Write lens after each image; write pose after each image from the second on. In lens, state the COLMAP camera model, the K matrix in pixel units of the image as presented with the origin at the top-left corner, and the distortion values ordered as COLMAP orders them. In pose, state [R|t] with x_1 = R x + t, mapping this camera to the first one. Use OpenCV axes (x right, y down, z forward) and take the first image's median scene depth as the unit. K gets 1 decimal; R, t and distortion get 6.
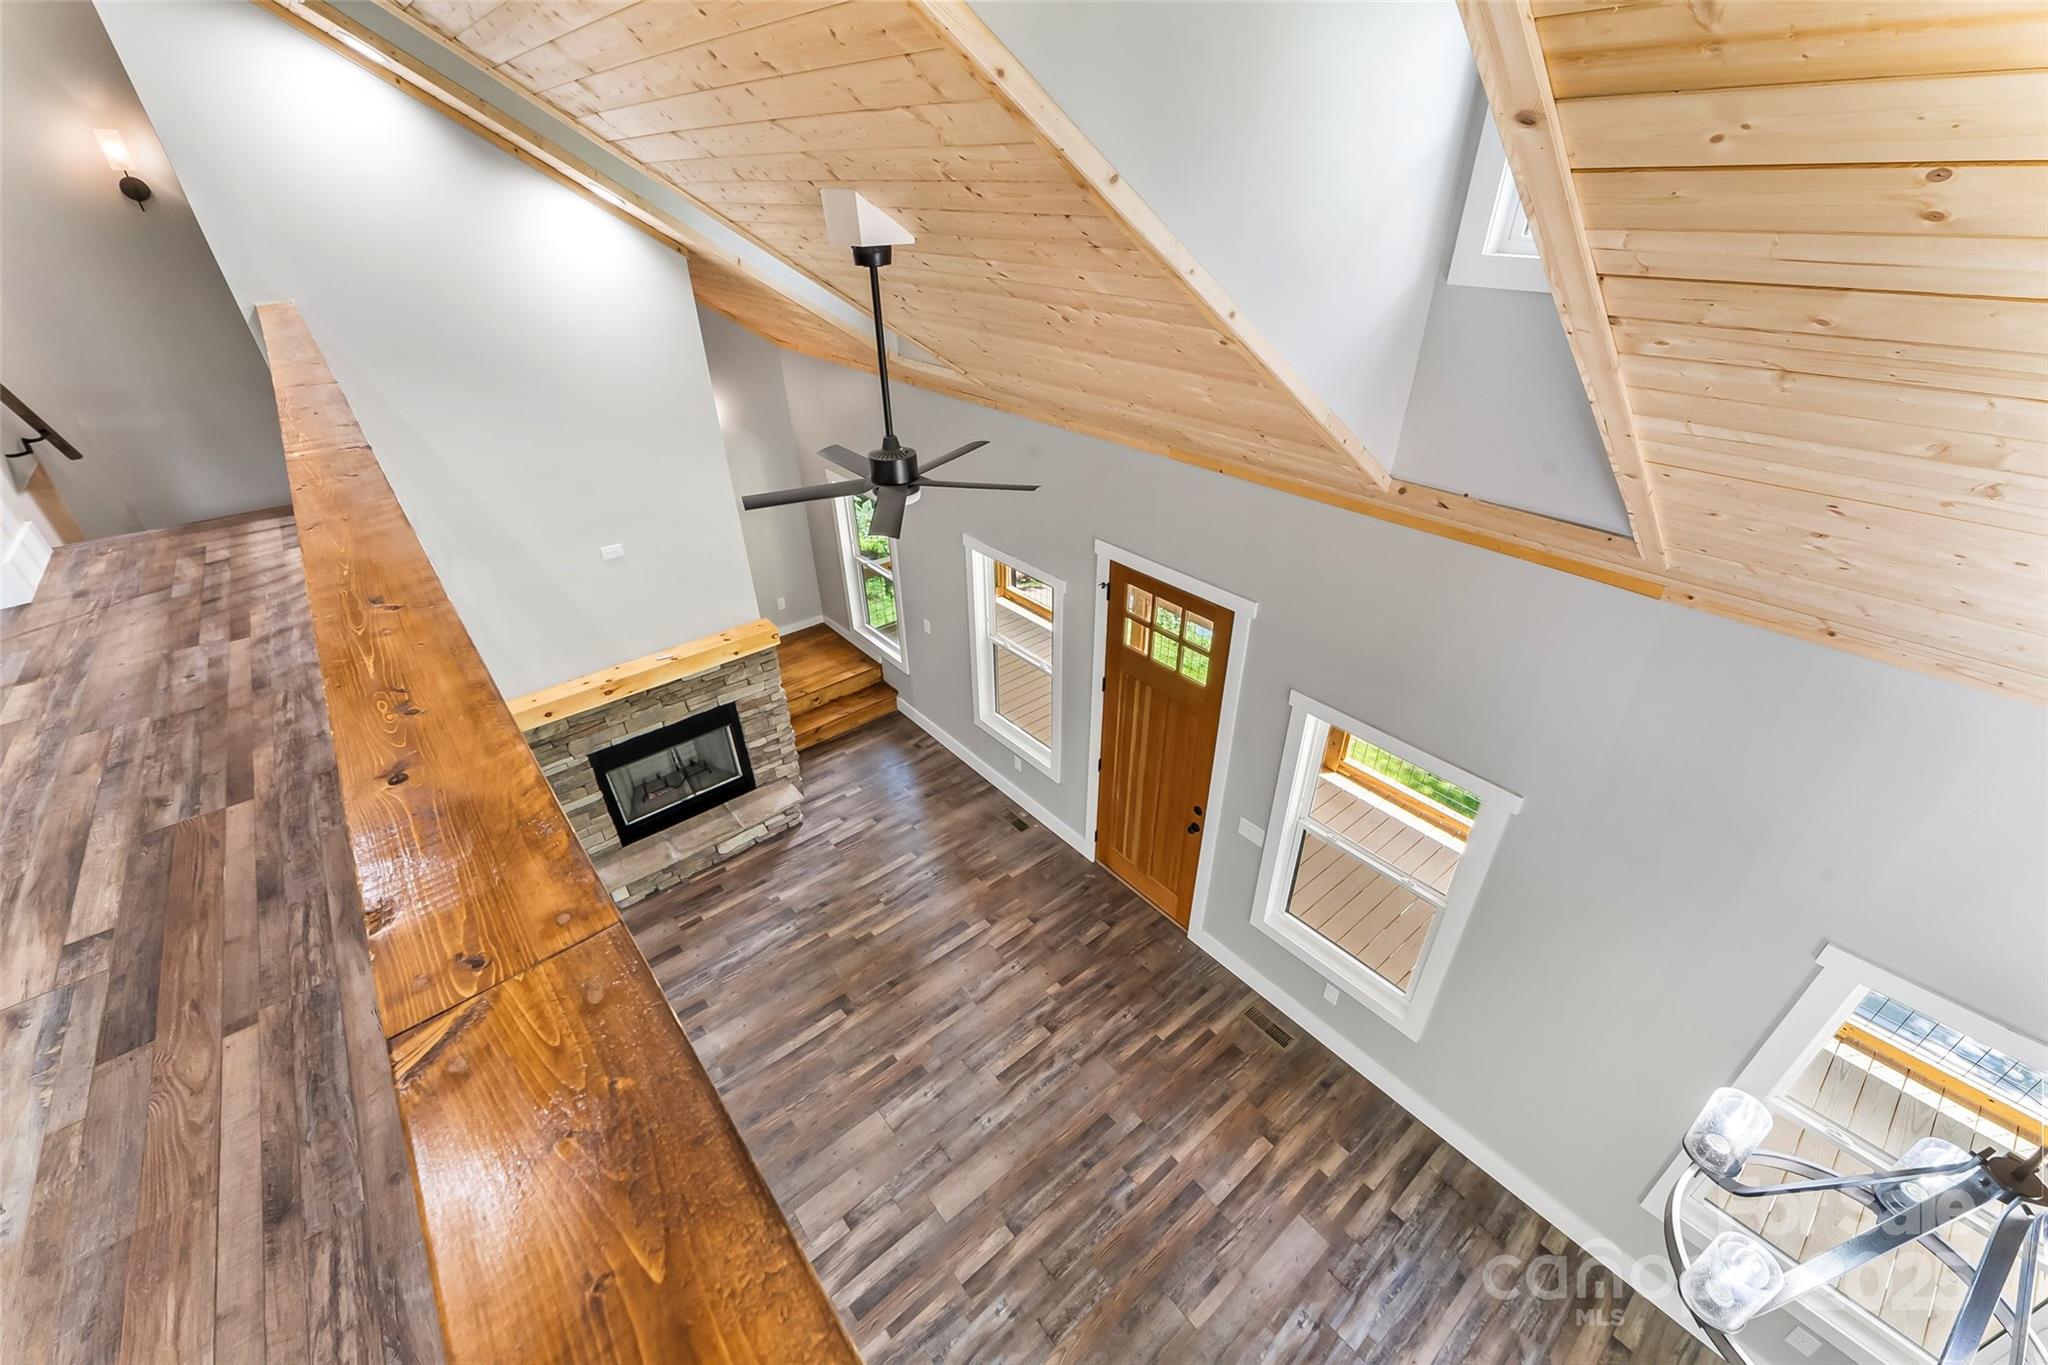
lens RADIAL K [[813.0, 0, 1019.8], [0, 813.0, 689.5], [0, 0, 1]] dist [0.000881, -0.000048]
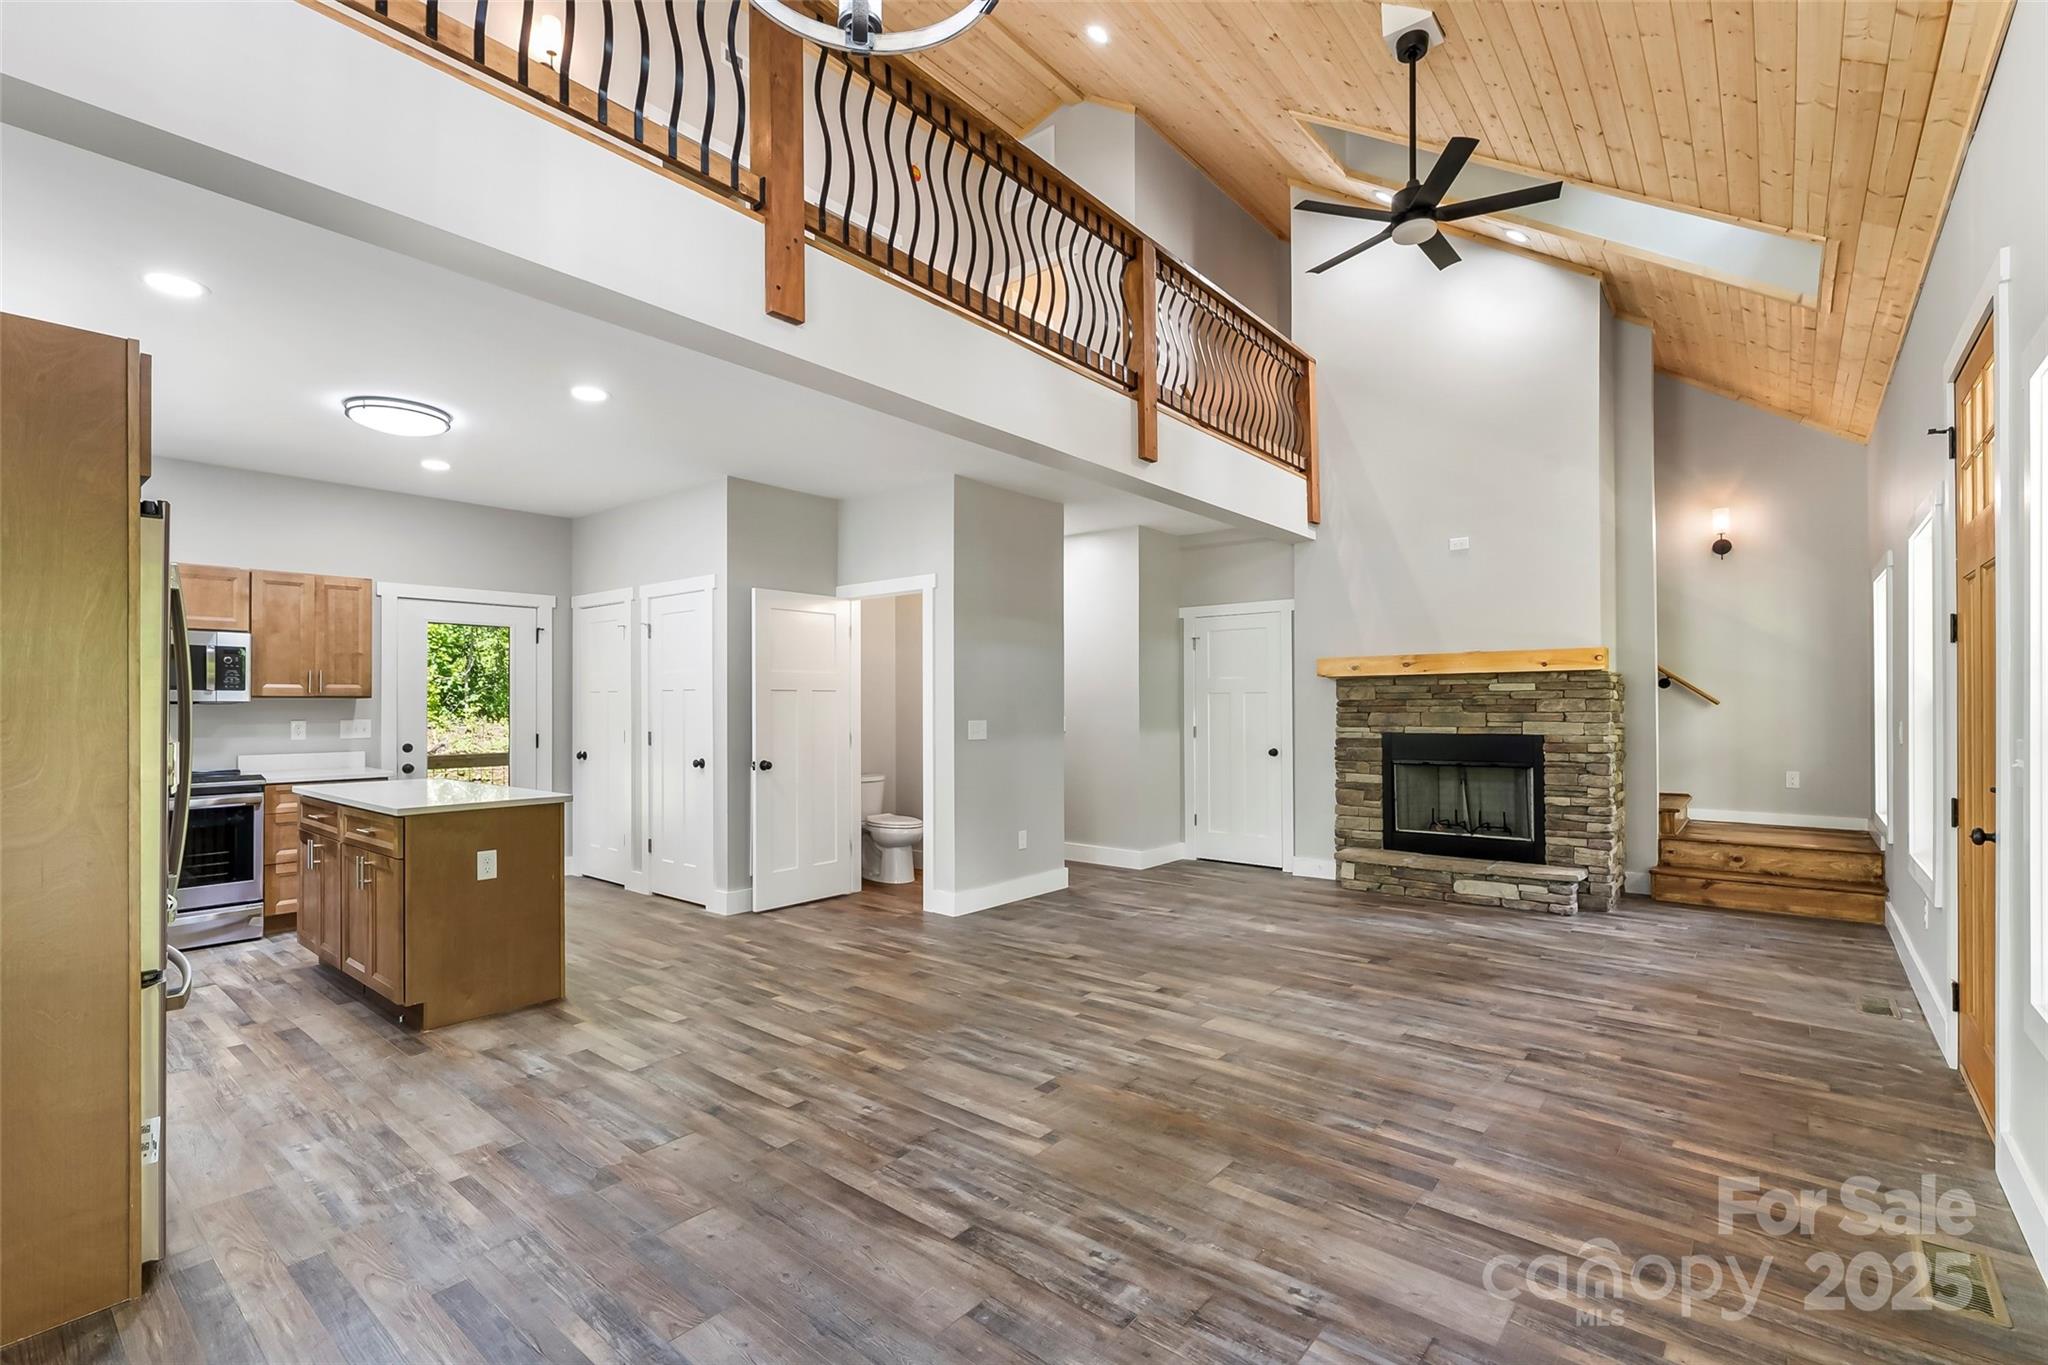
lens RADIAL K [[912.6, 0, 1018.3], [0, 912.6, 700.5], [0, 0, 1]] dist [-0.001313, -0.000077]
pose [[0.185520, 0.012212, -0.982565, 0.619924], [-0.525341, 0.846259, -0.088673, 0.442952], [0.830421, 0.532632, 0.163413, 0.416202]]
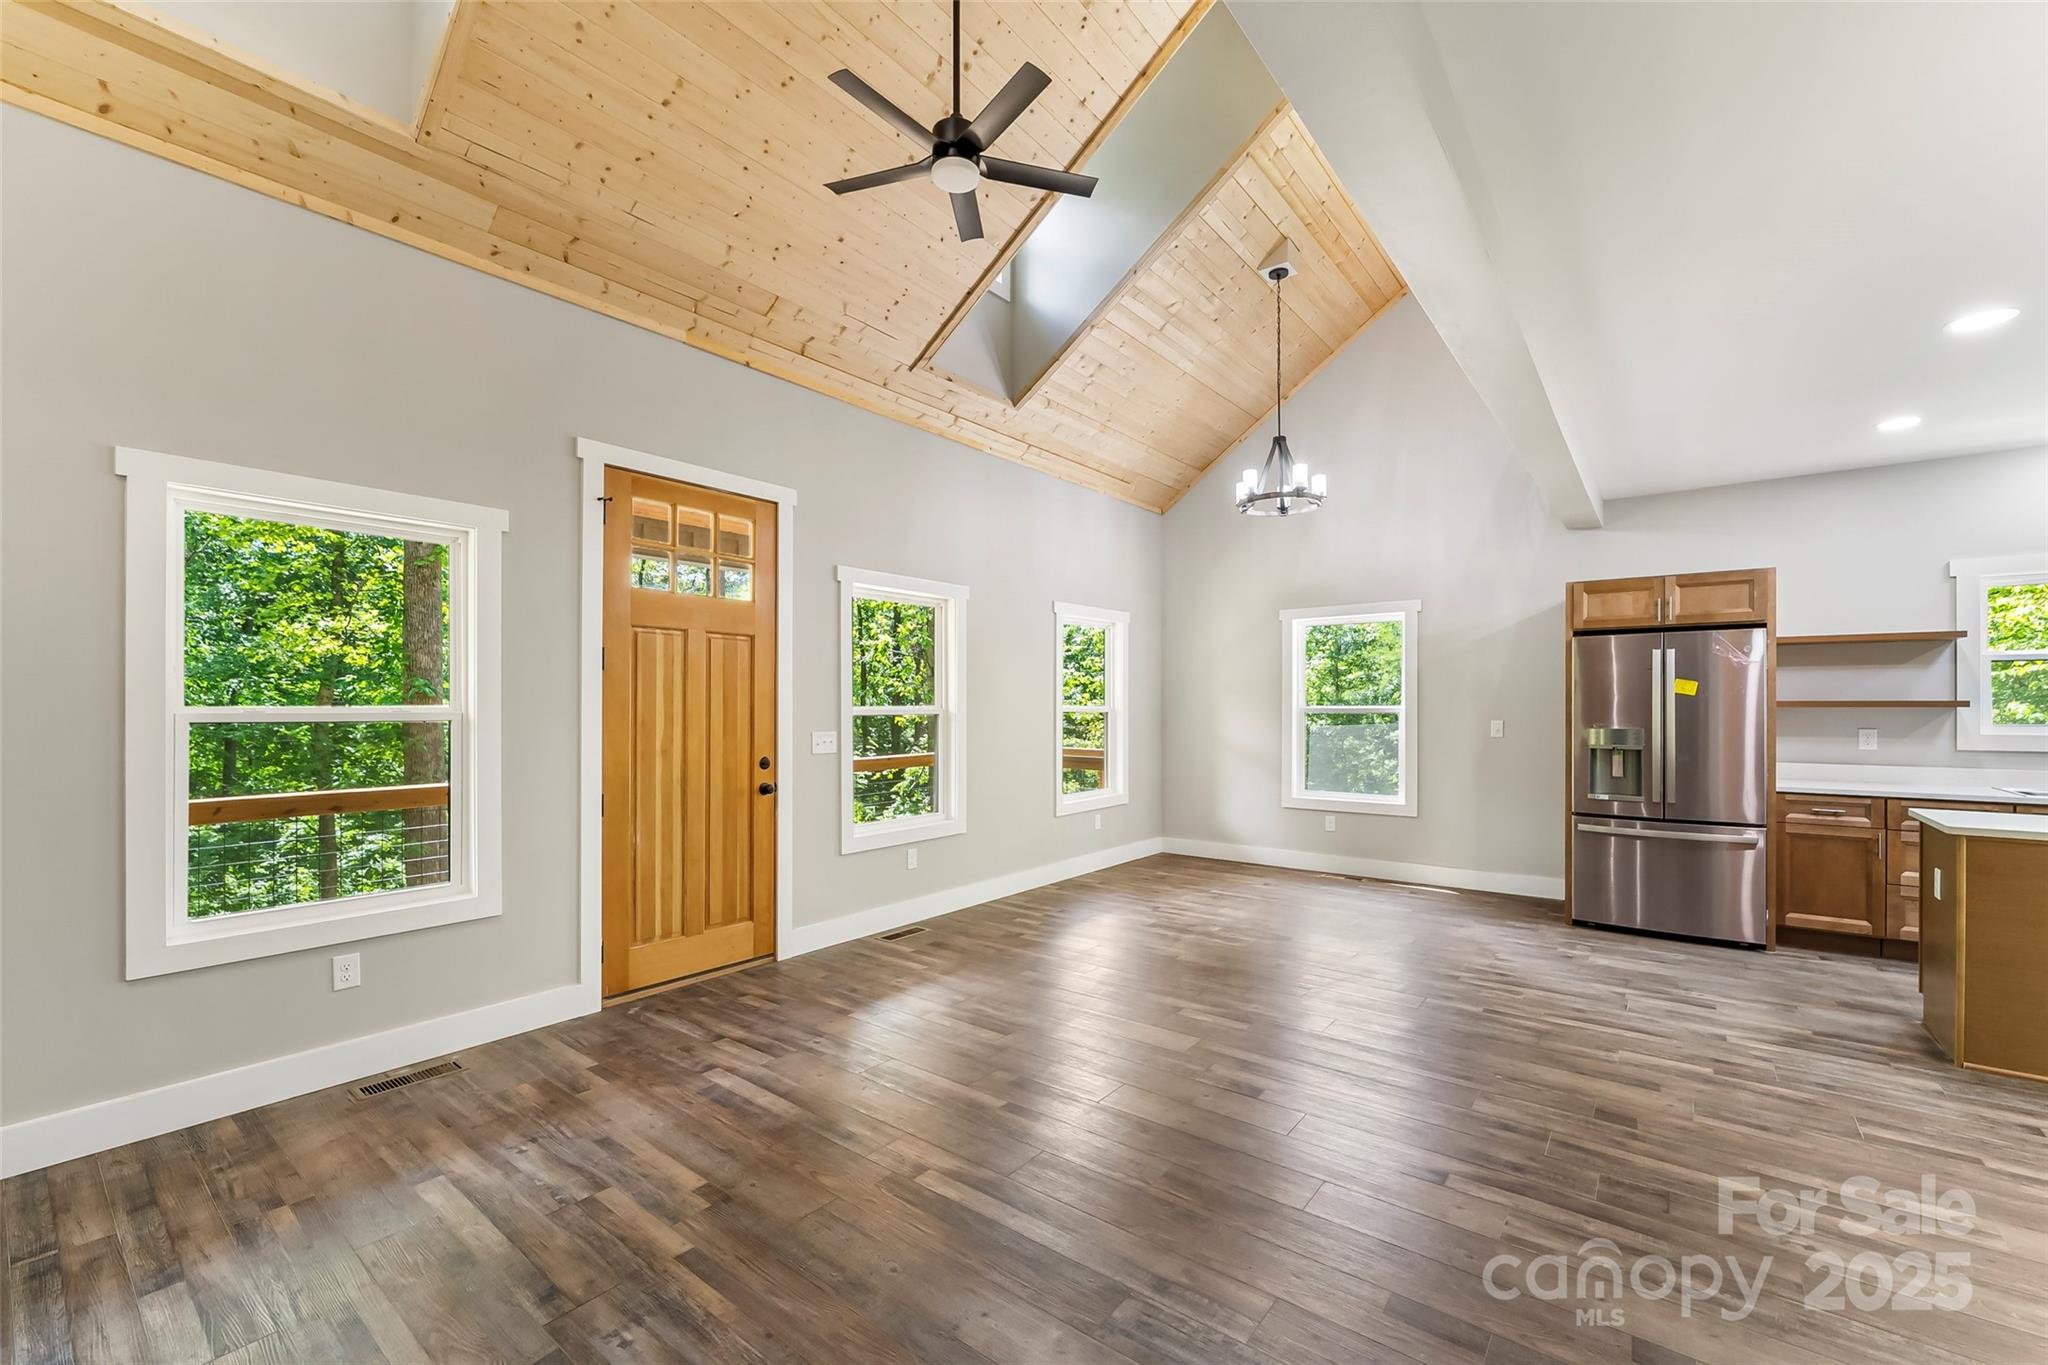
lens RADIAL K [[835.1, 0, 1033.0], [0, 835.1, 708.3], [0, 0, 1]] dist [-0.002321, -0.000293]
pose [[-0.223437, 0.013242, 0.974628, -0.703564], [0.524185, 0.844639, 0.108695, 0.151665], [-0.821770, 0.535172, -0.195665, 0.899051]]
